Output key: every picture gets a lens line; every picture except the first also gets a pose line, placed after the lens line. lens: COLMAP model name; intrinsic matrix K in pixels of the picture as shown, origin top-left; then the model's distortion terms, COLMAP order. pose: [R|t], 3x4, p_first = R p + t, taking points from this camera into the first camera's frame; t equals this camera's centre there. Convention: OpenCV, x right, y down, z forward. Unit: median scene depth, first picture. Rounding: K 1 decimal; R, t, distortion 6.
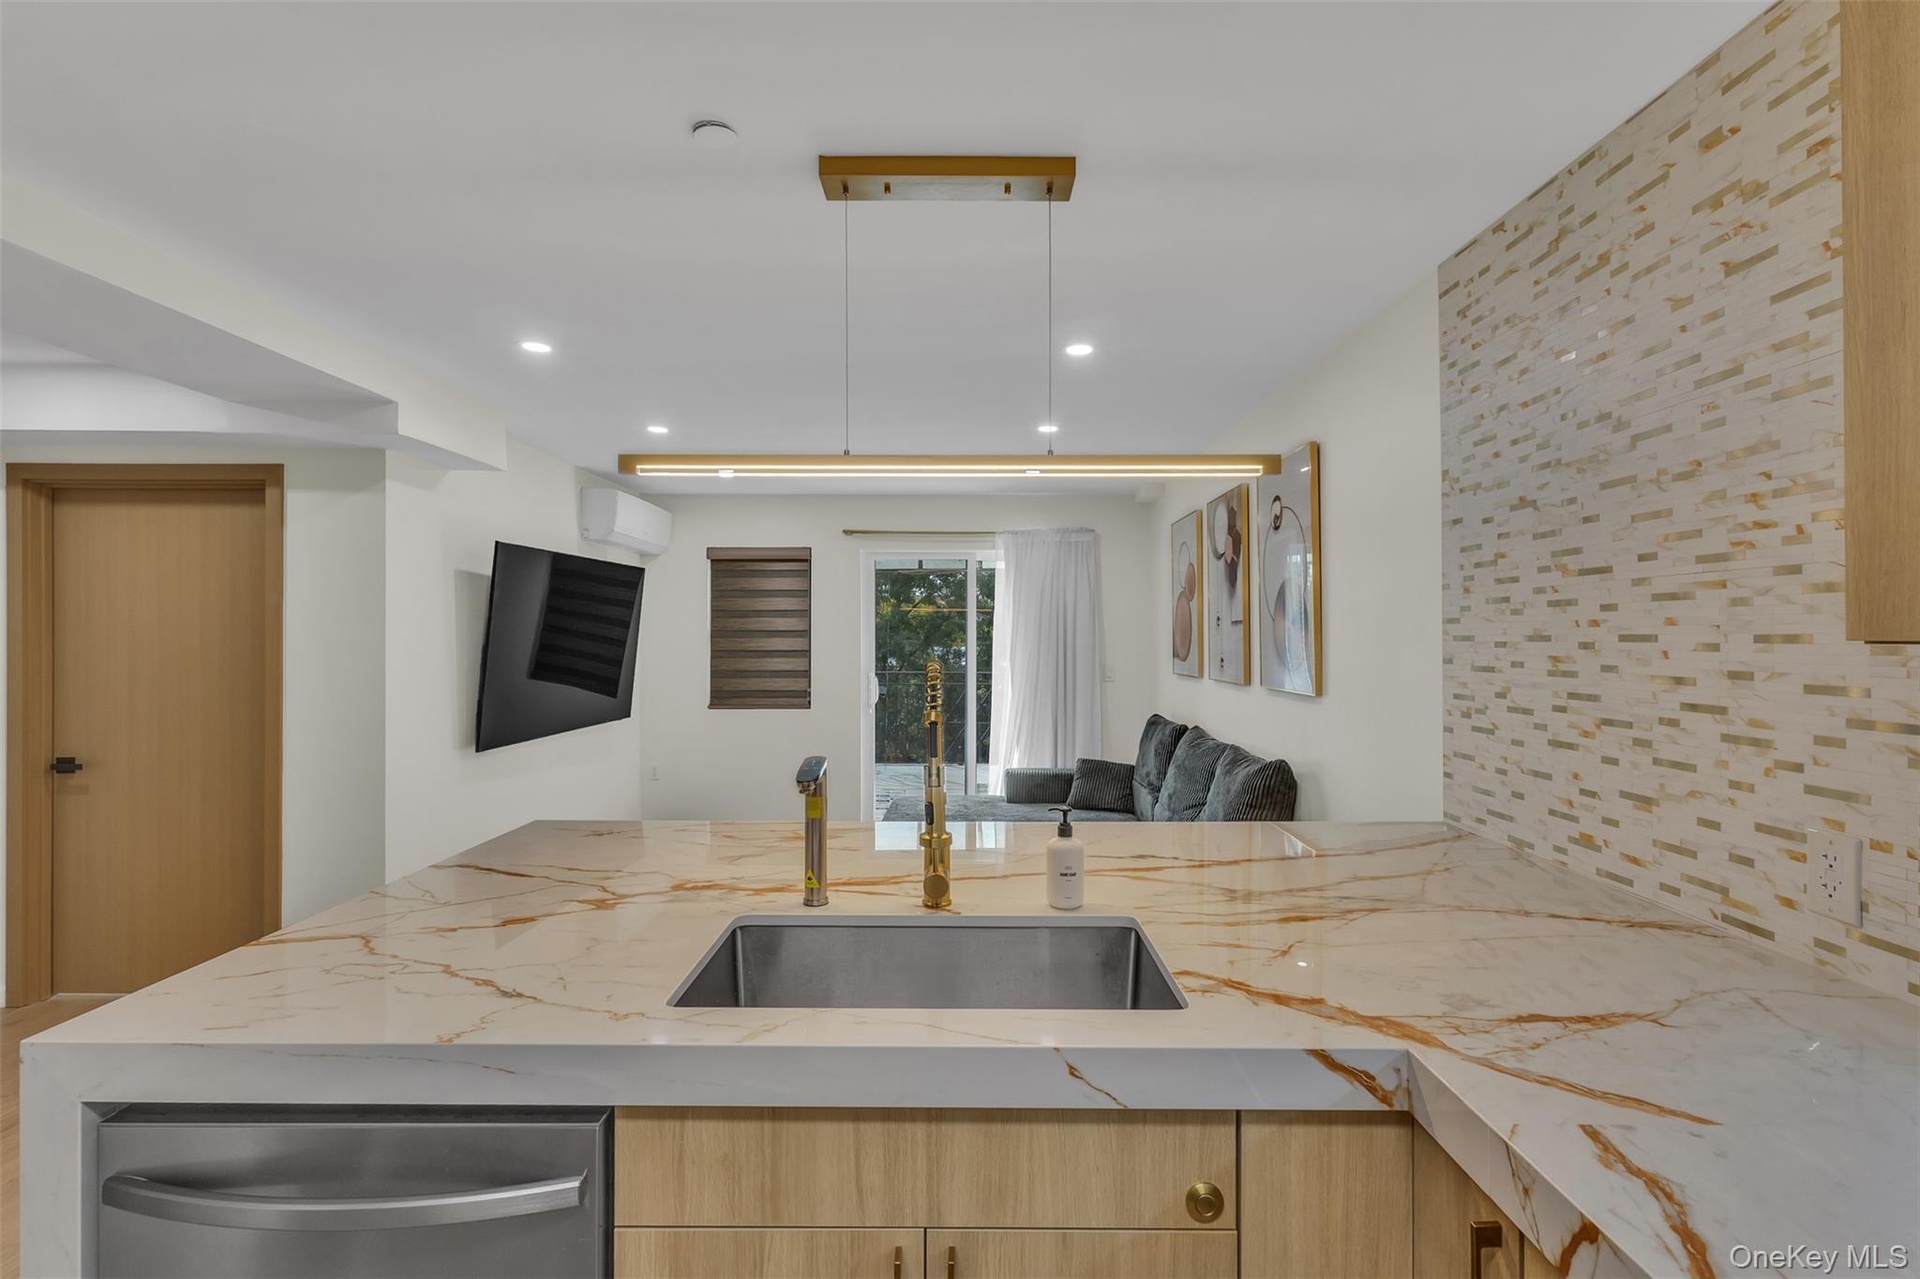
lens RADIAL K [[889.1, 0, 961.7], [0, 889.1, 635.0], [0, 0, 1]] dist [-0.000787, -0.001607]
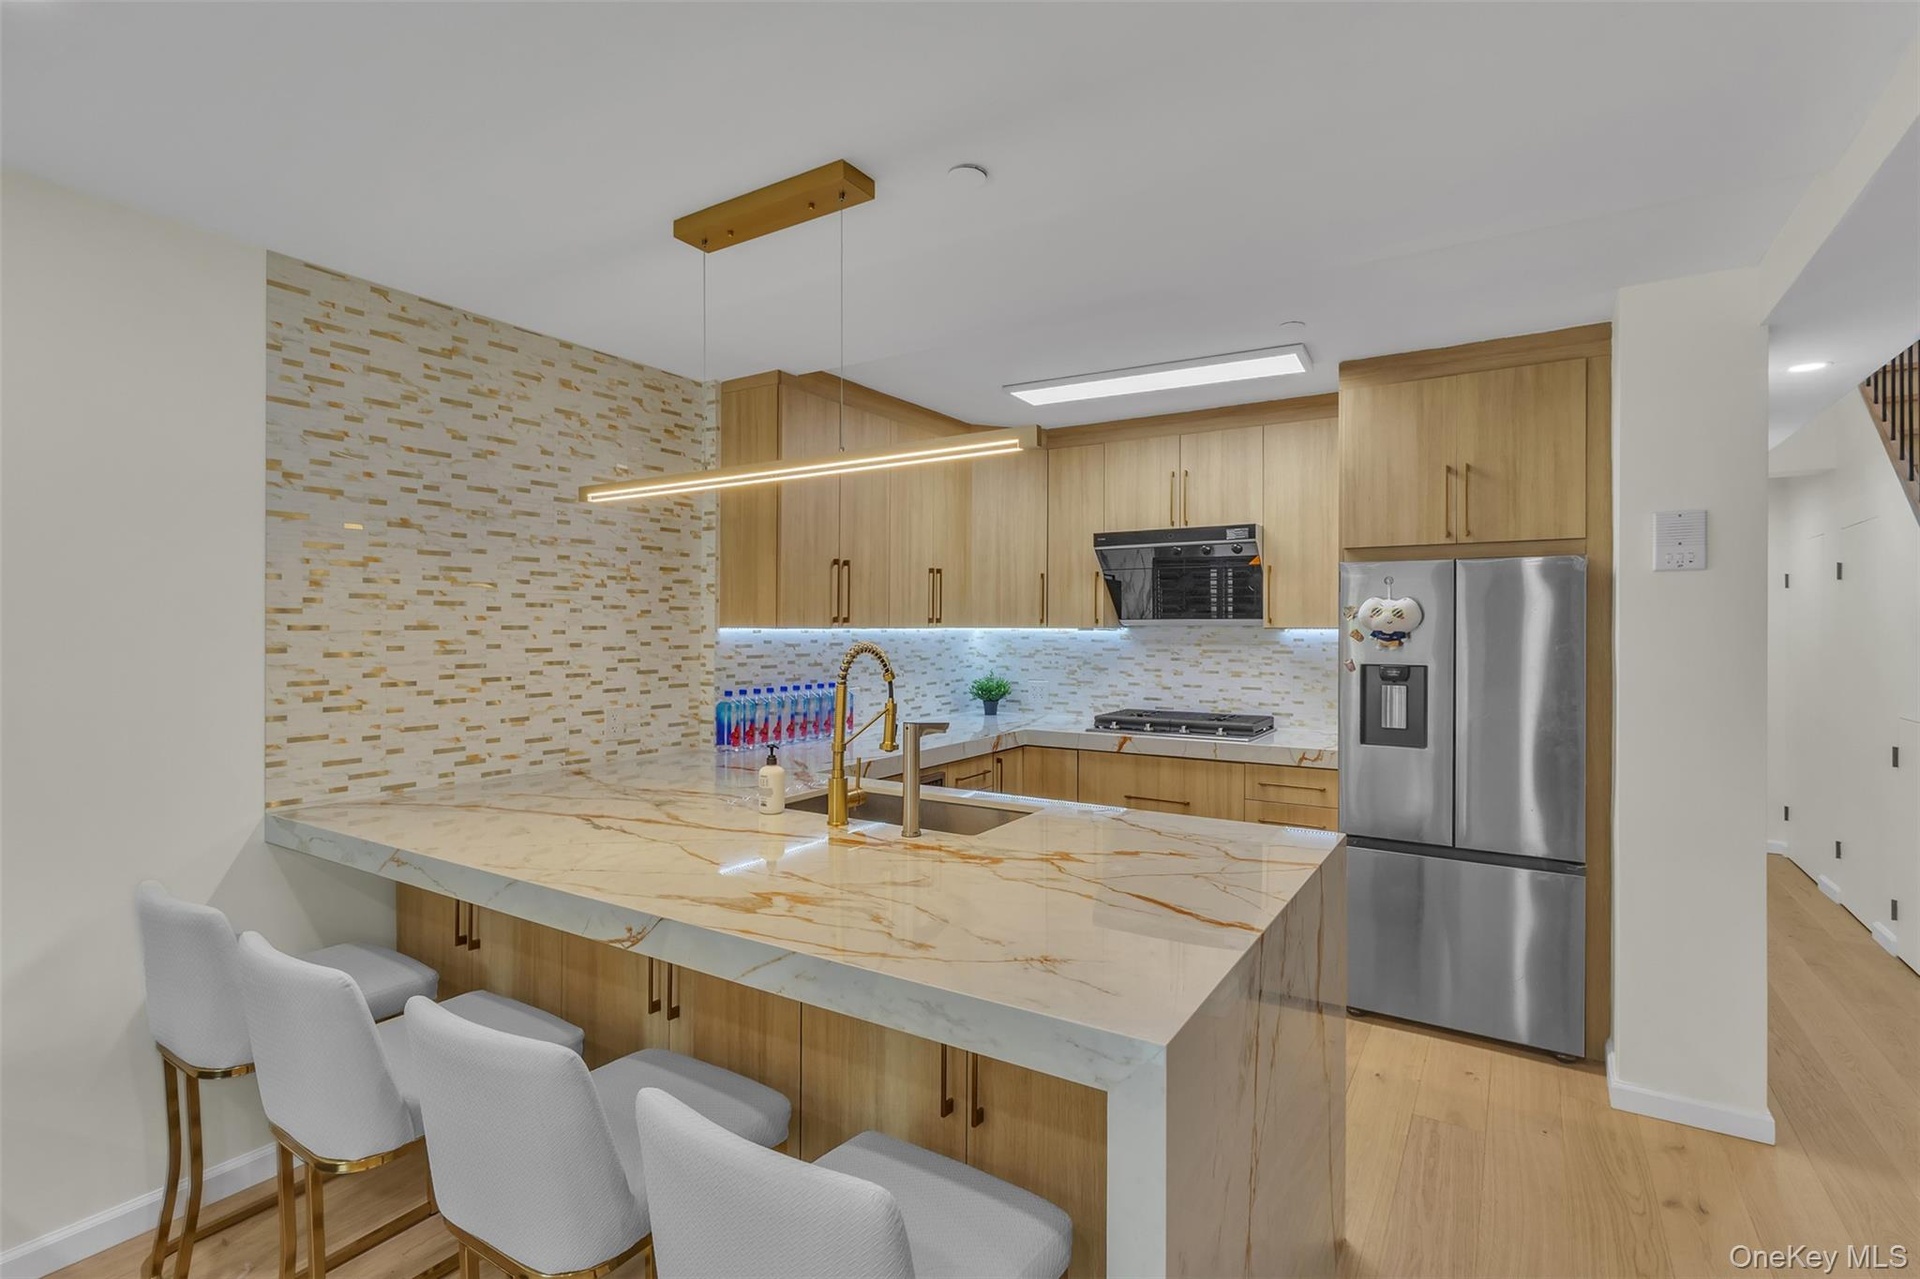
lens RADIAL K [[898.6, 0, 956.0], [0, 898.6, 637.9], [0, 0, 1]] dist [0.000966, 0.001028]
pose [[-0.848105, -0.004068, 0.529812, -0.815294], [0.000213, 0.999968, 0.008020, 0.008884], [-0.529827, 0.006914, -0.848077, 1.839579]]
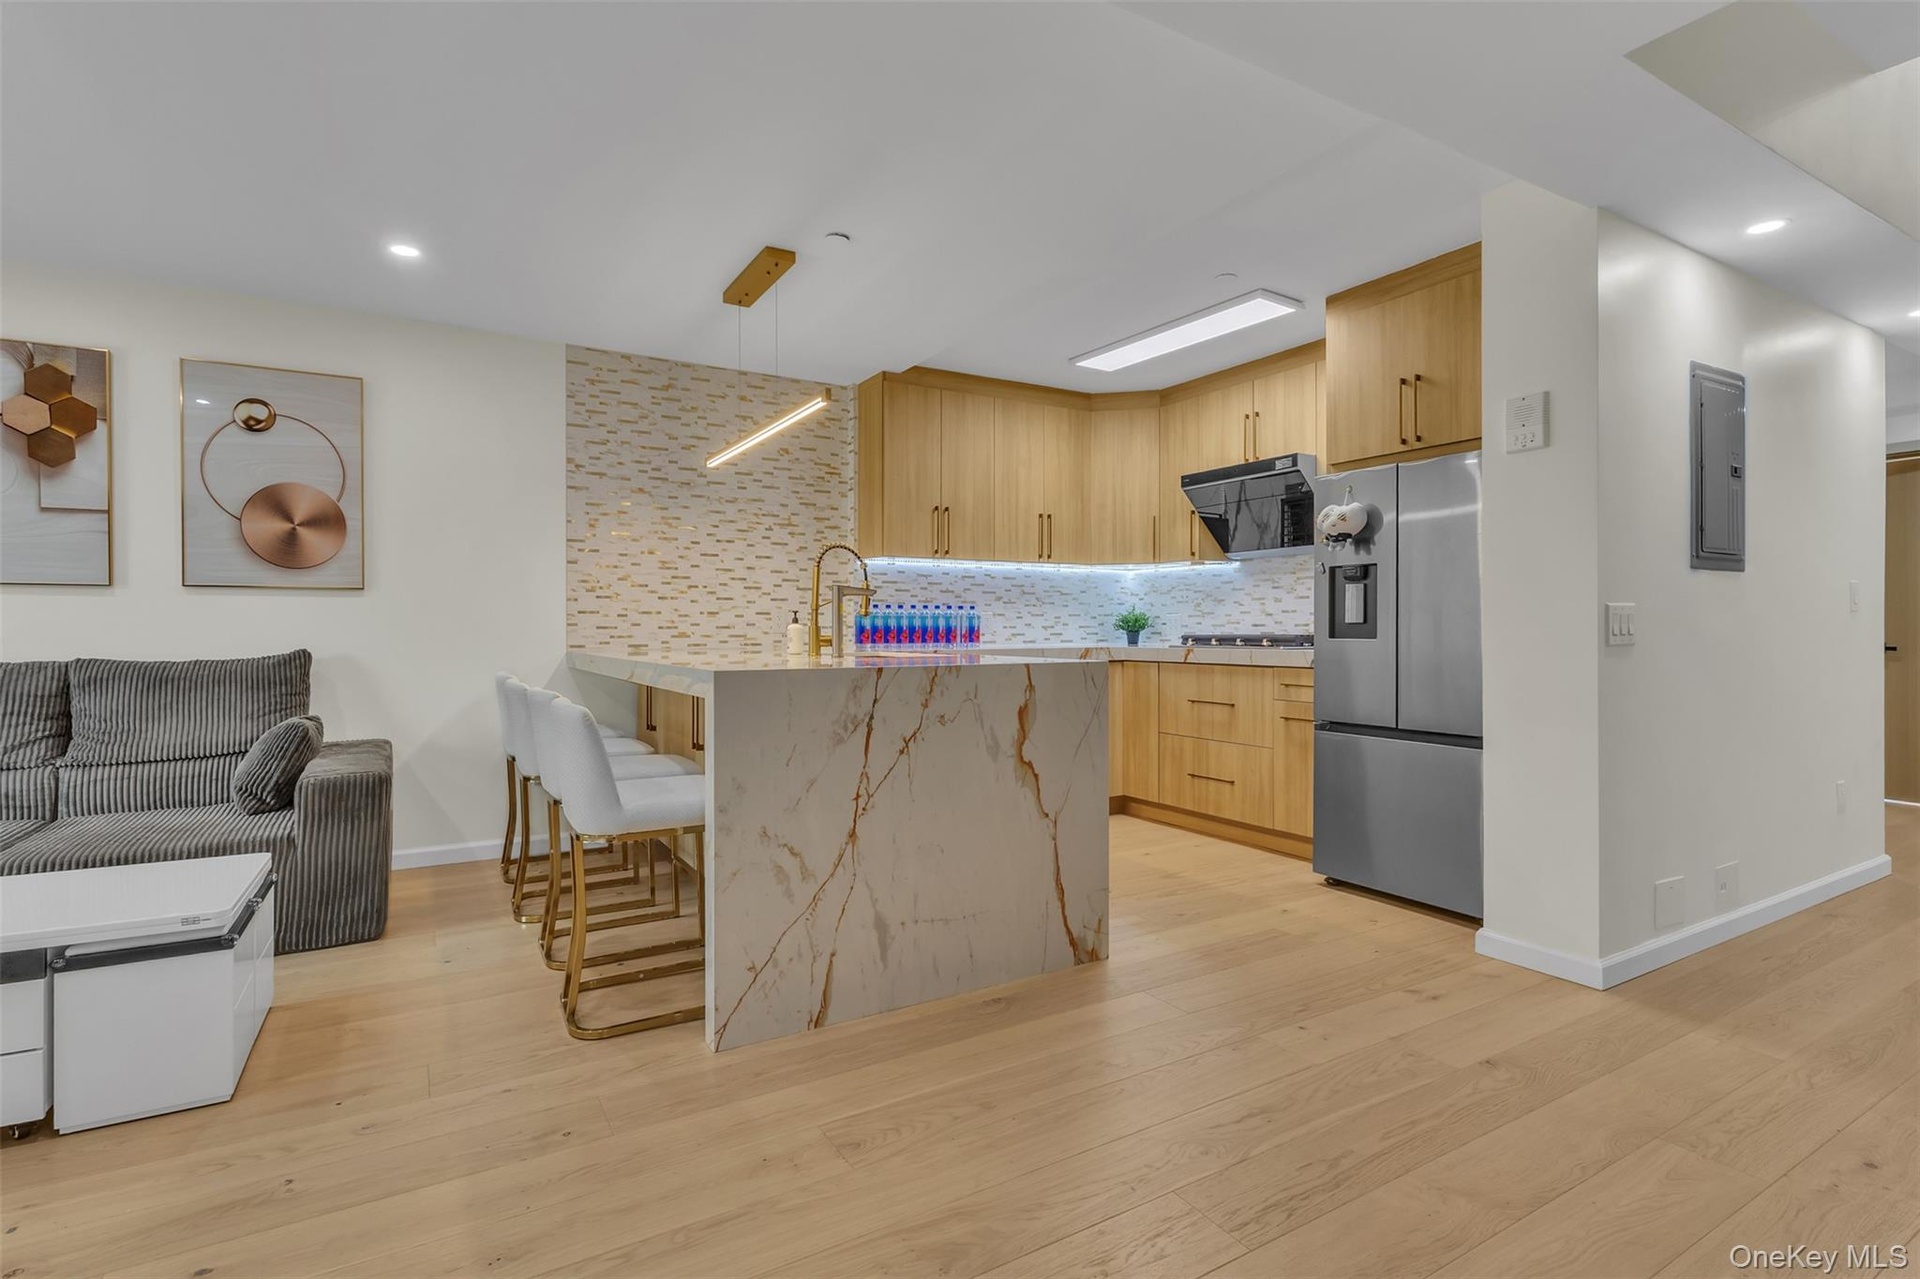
lens RADIAL K [[911.6, 0, 960.0], [0, 911.6, 639.5], [0, 0, 1]] dist [0.003578, 0.000905]
pose [[-0.521534, -0.004720, 0.853217, -1.872715], [0.003351, 0.999966, 0.007580, 0.224017], [-0.853224, 0.006812, -0.521501, 1.643141]]
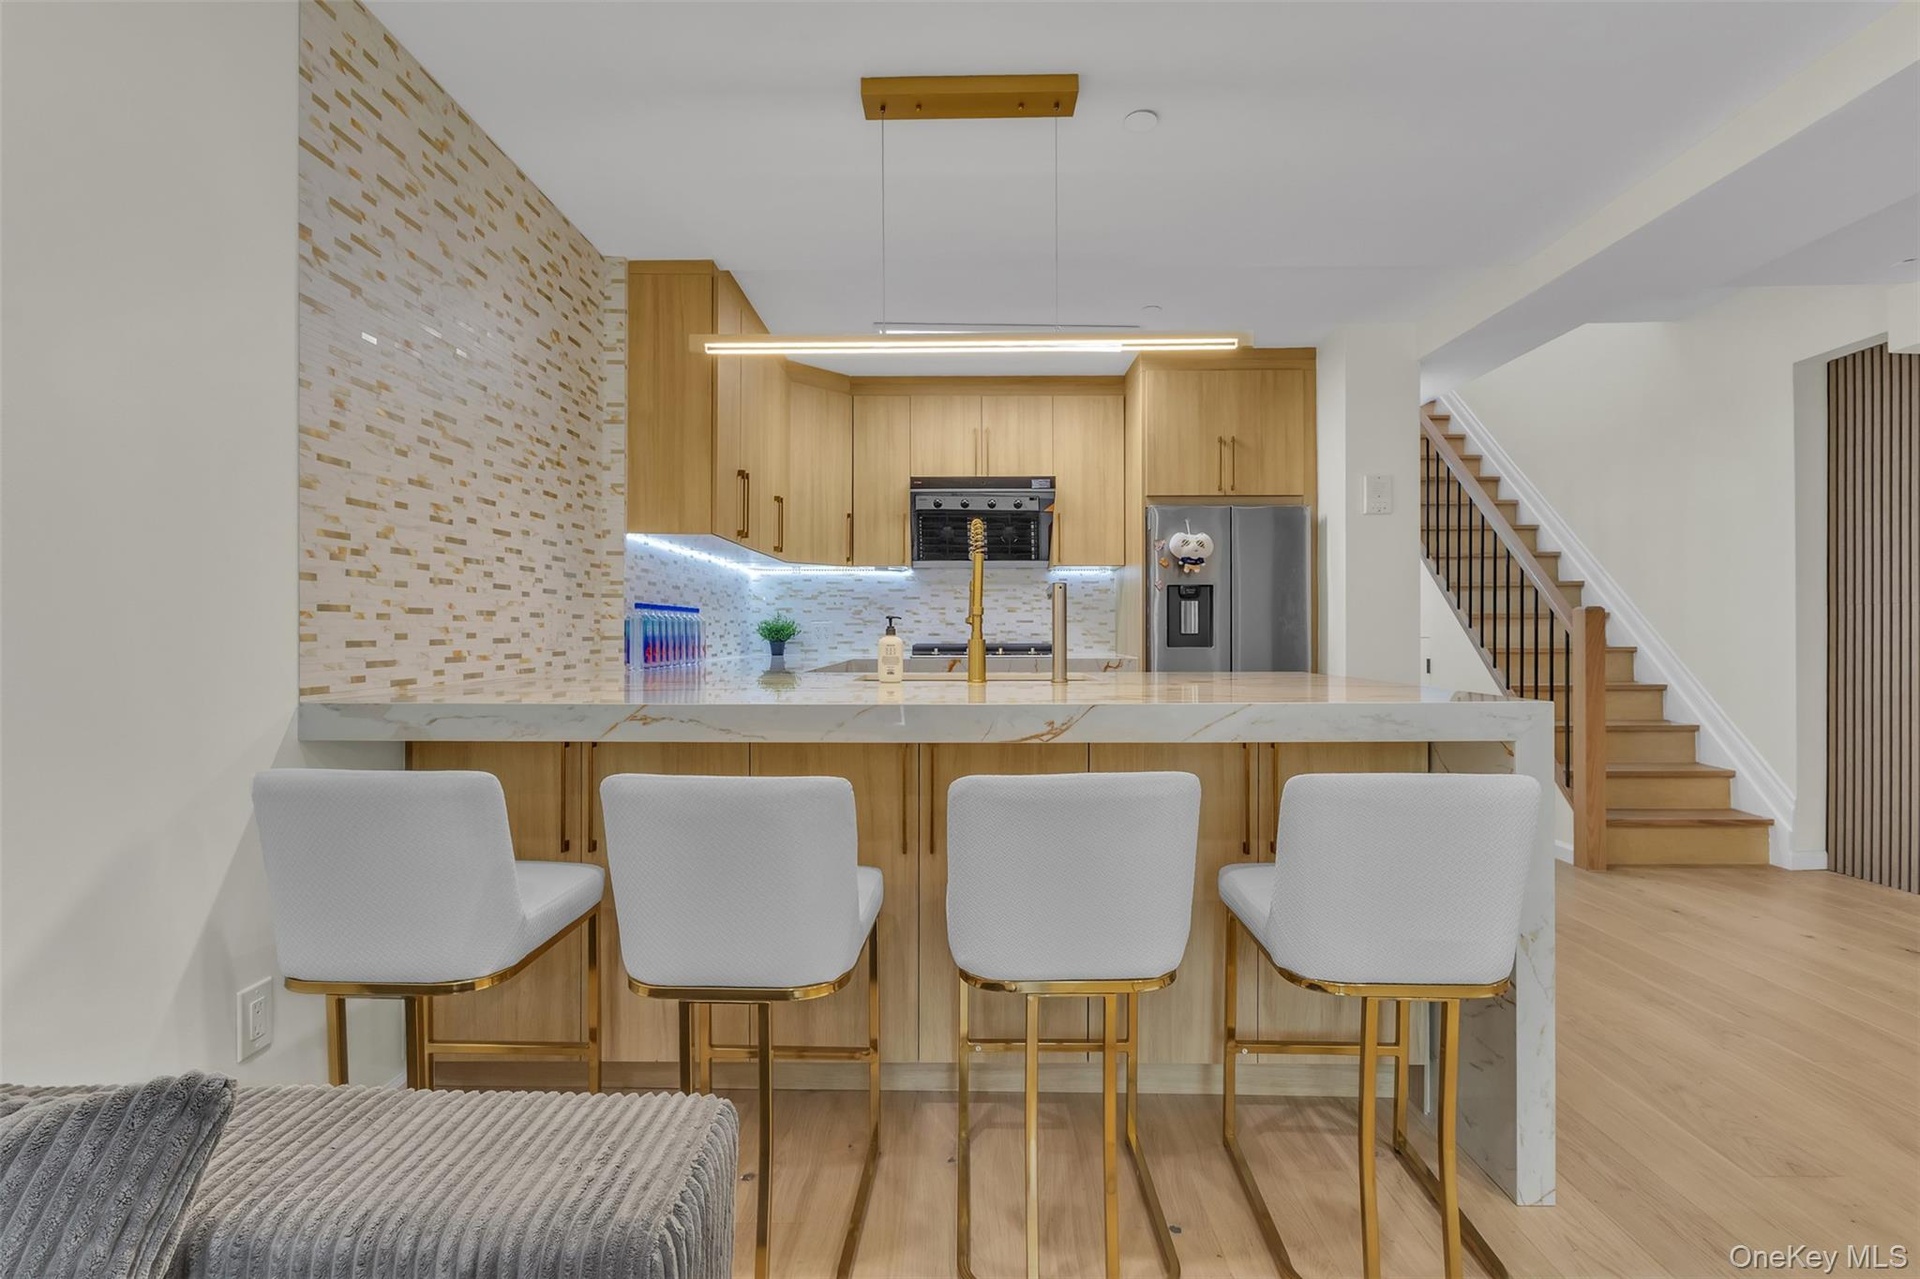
lens RADIAL K [[911.6, 0, 960.0], [0, 911.6, 639.5], [0, 0, 1]] dist [0.003578, 0.000905]
pose [[-0.999986, 0.005173, -0.001029, -0.000589], [0.005165, 0.999956, 0.007888, 0.197760], [0.001070, 0.007882, -0.999968, 2.237549]]
